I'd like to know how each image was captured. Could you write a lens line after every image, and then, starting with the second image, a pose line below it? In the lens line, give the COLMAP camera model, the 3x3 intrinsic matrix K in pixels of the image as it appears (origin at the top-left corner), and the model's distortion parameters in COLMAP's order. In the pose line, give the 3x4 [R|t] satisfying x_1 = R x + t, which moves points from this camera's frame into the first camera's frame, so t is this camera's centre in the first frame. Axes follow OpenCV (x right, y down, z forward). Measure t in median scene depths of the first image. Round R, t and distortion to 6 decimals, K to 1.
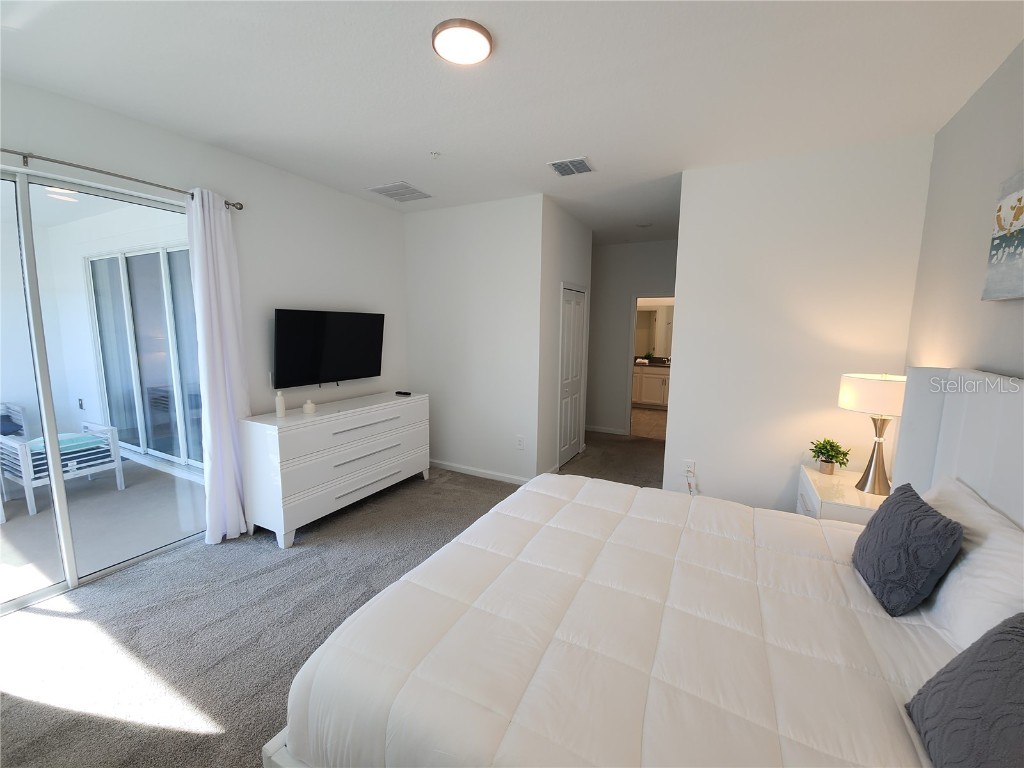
lens RADIAL K [[412.0, 0, 512.0], [0, 412.0, 384.0], [0, 0, 1]] dist [0.013547, -0.008949]
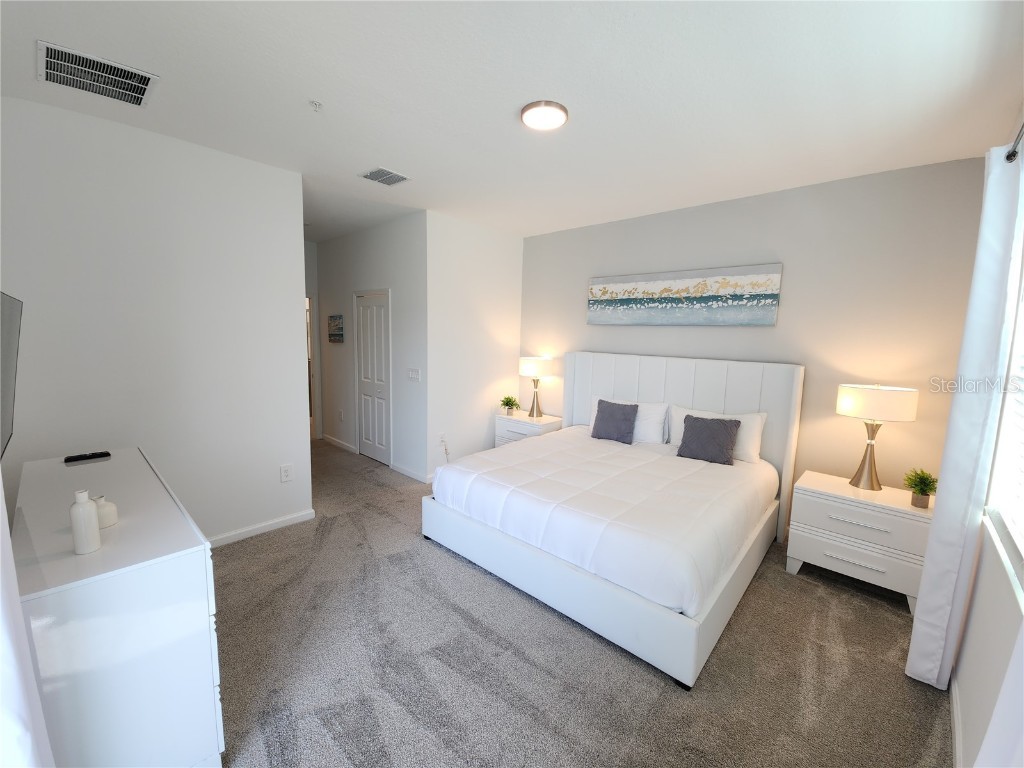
lens RADIAL K [[414.0, 0, 510.7], [0, 414.0, 382.8], [0, 0, 1]] dist [0.013625, -0.006853]
pose [[0.267341, -0.120416, 0.956049, -1.161343], [0.109079, 0.989566, 0.094136, -0.114422], [-0.957408, 0.079118, 0.277686, 0.638716]]
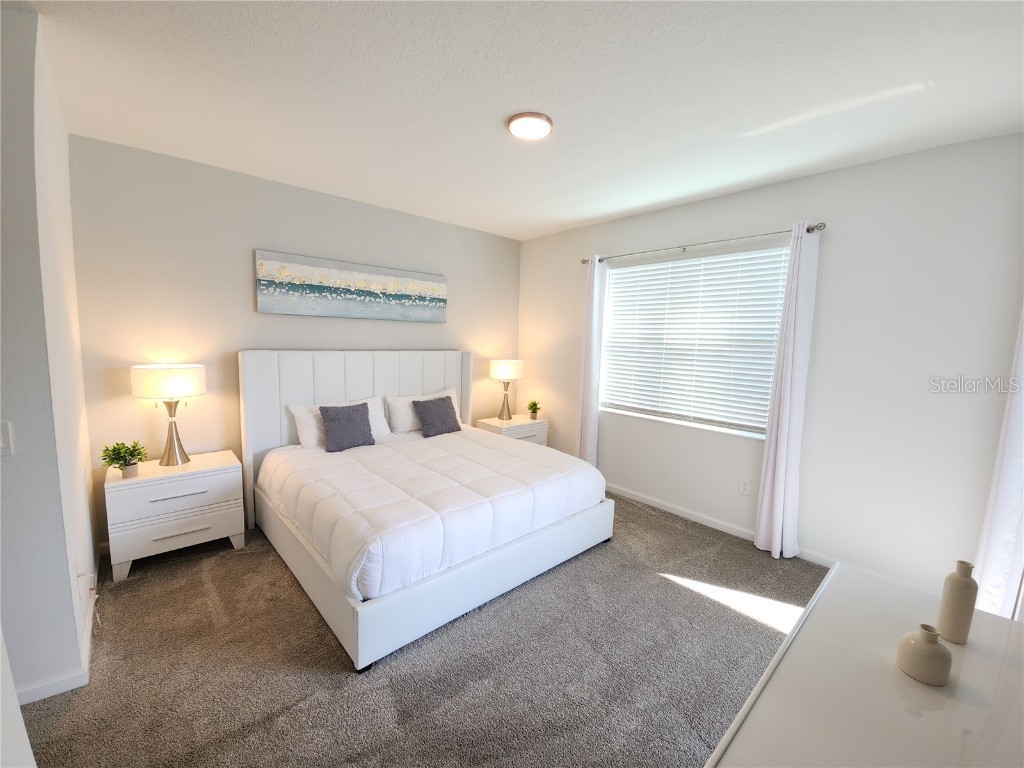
lens RADIAL K [[405.8, 0, 507.5], [0, 405.8, 396.8], [0, 0, 1]] dist [-0.000718, -0.000053]
pose [[-0.930222, -0.097363, 0.353846, -0.453121], [0.006134, 0.959907, 0.280253, -0.280910], [-0.366945, 0.262868, -0.892329, 1.887774]]
